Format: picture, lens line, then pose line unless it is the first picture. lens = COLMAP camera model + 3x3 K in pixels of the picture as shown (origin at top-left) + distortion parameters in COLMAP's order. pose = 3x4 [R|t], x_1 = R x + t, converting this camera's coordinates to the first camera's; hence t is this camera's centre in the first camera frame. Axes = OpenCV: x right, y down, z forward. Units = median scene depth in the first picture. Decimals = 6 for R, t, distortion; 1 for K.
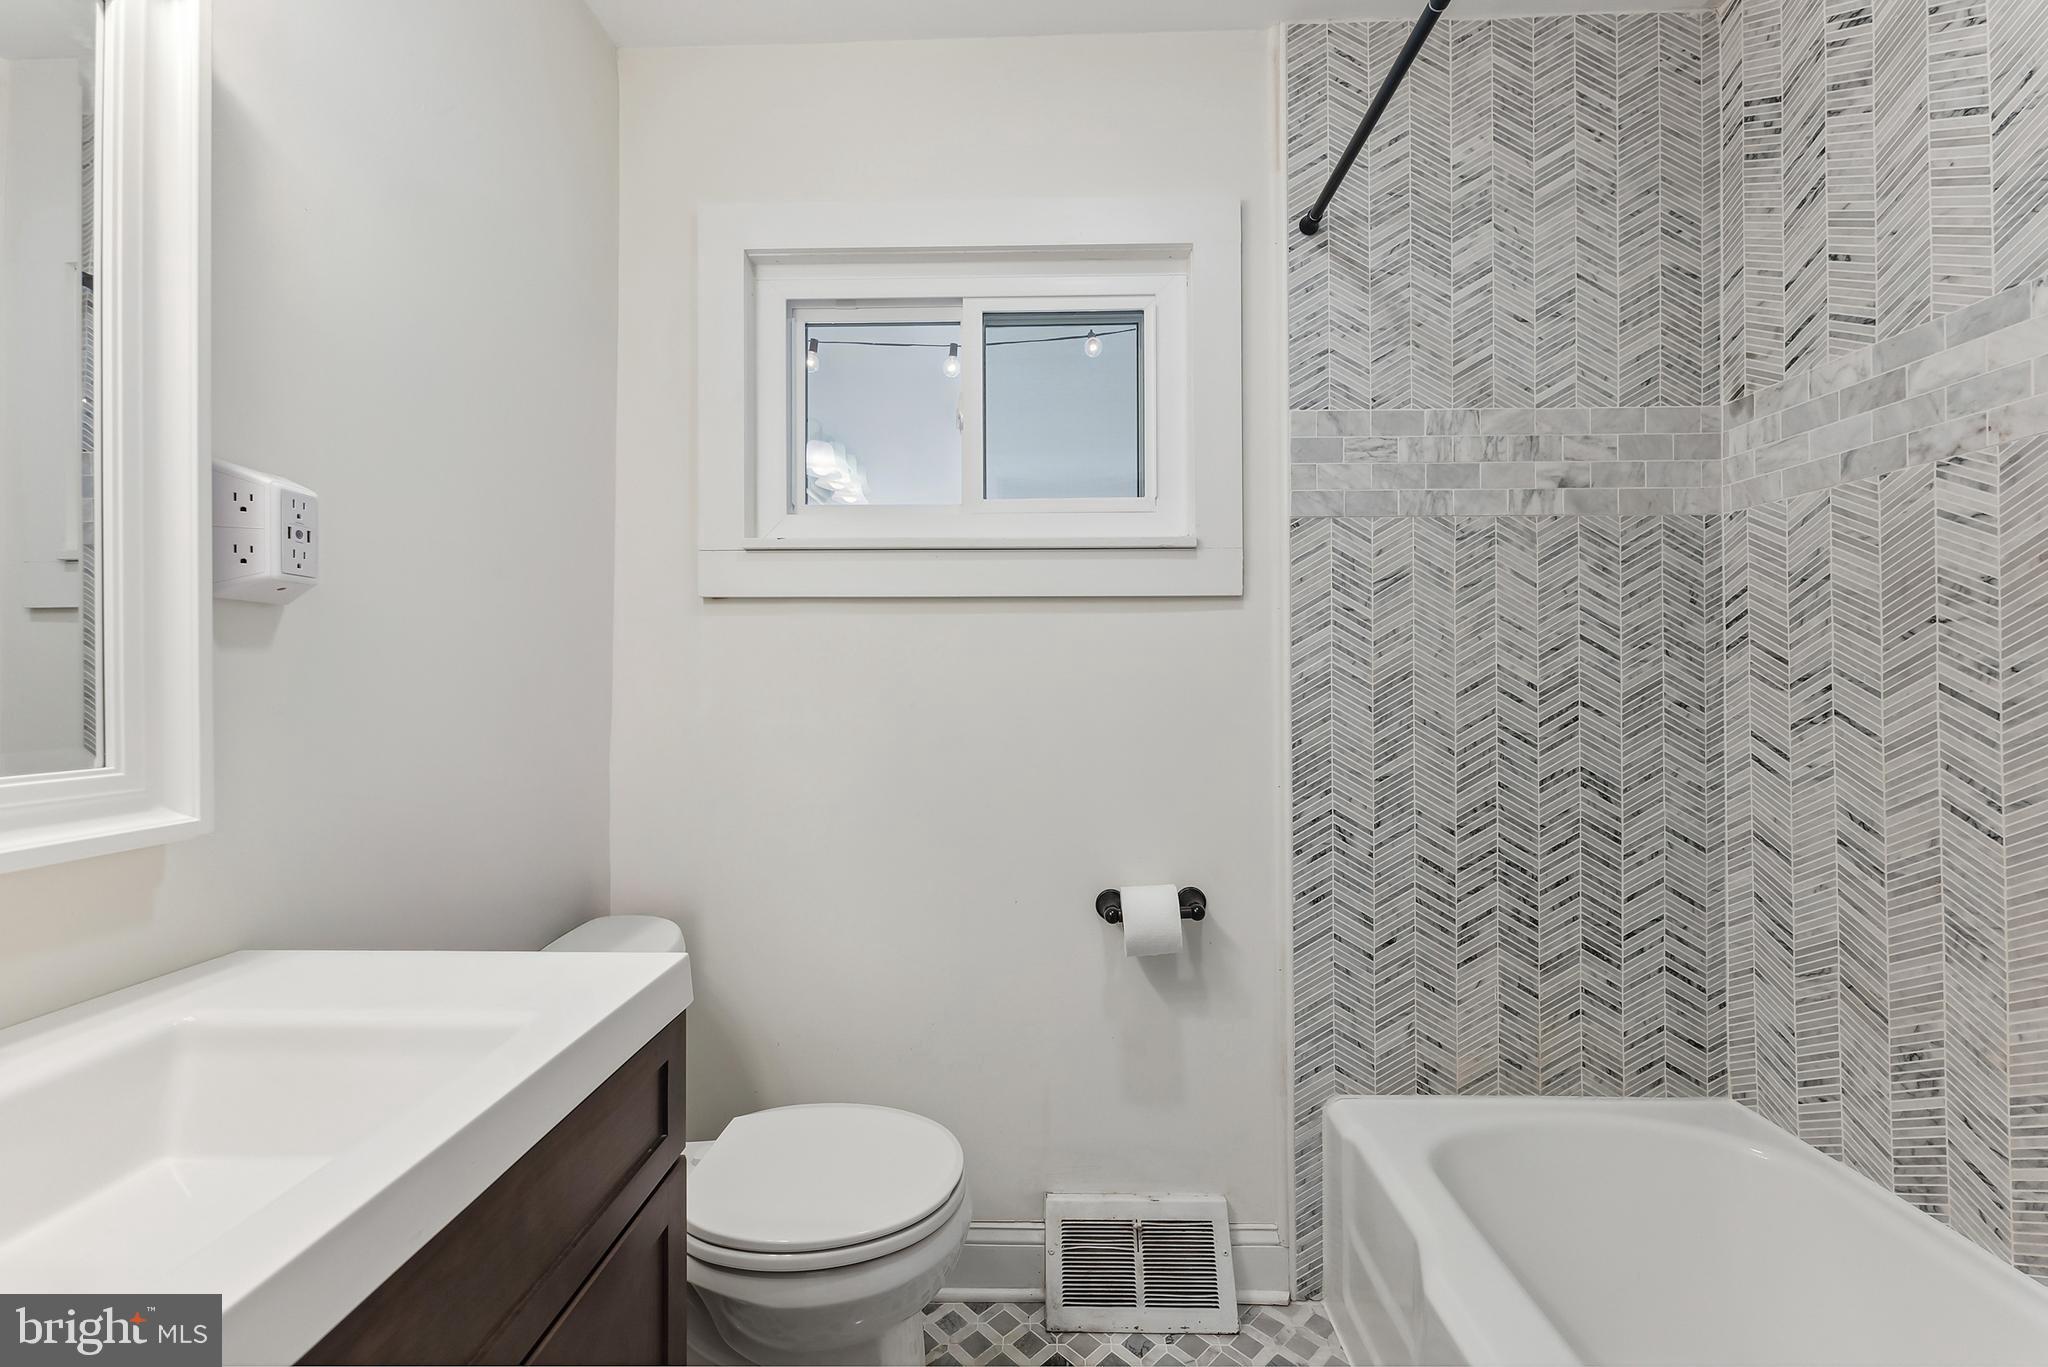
lens RADIAL K [[826.0, 0, 1018.7], [0, 826.0, 672.5], [0, 0, 1]] dist [-0.000669, 0.000004]
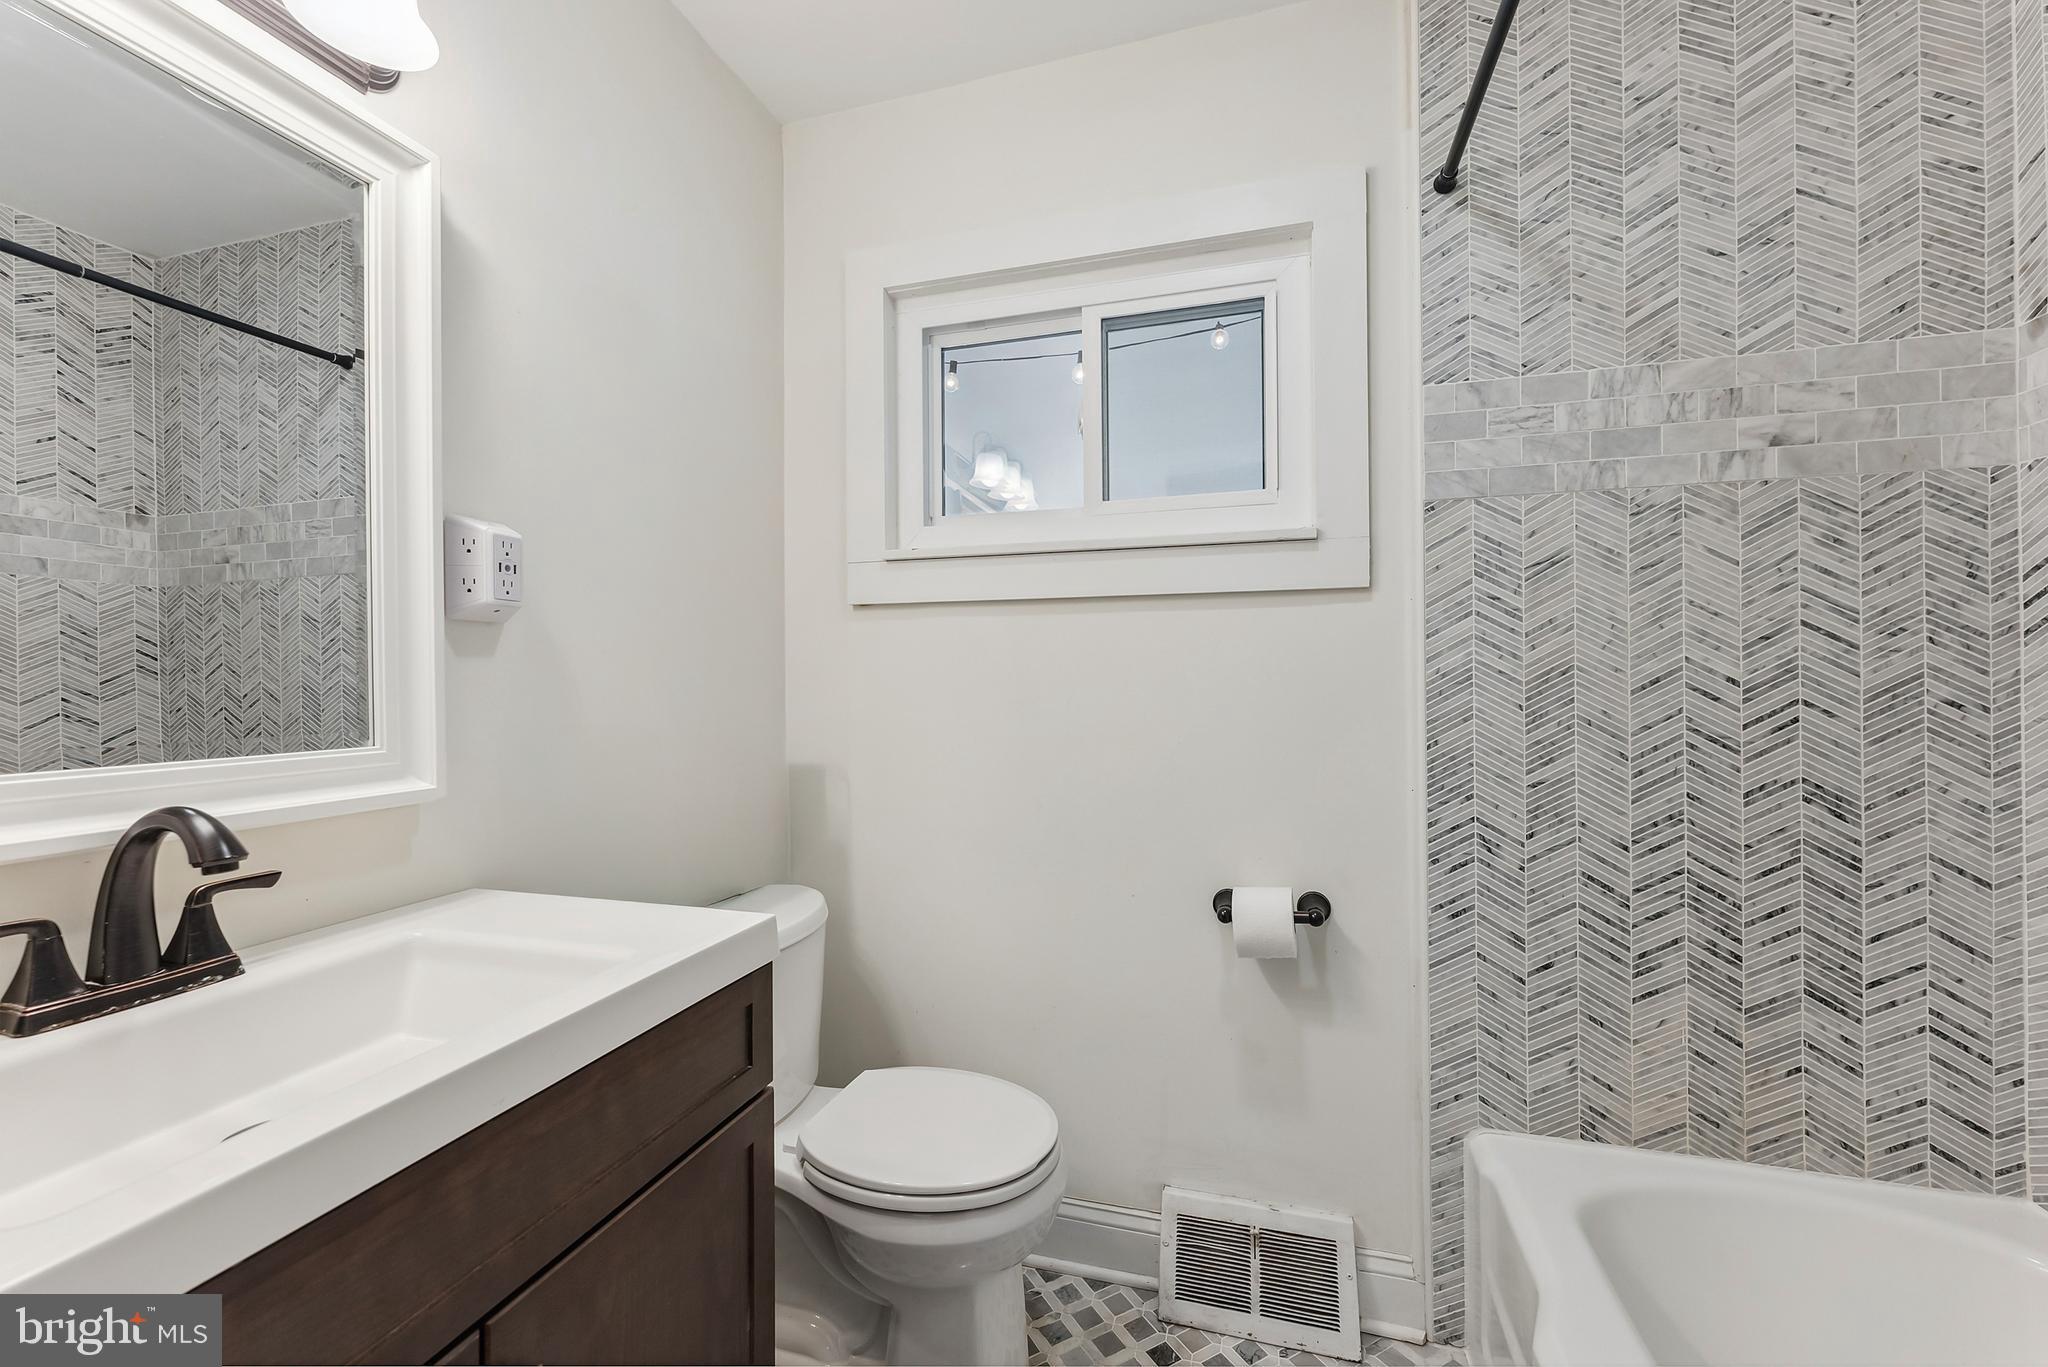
lens RADIAL K [[826.0, 0, 1018.7], [0, 826.0, 672.5], [0, 0, 1]] dist [-0.000669, 0.000004]
pose [[0.964334, -0.006578, -0.264607, 0.135493], [0.007582, 0.999967, 0.002775, -0.001015], [0.264580, -0.004683, 0.964352, -0.018328]]
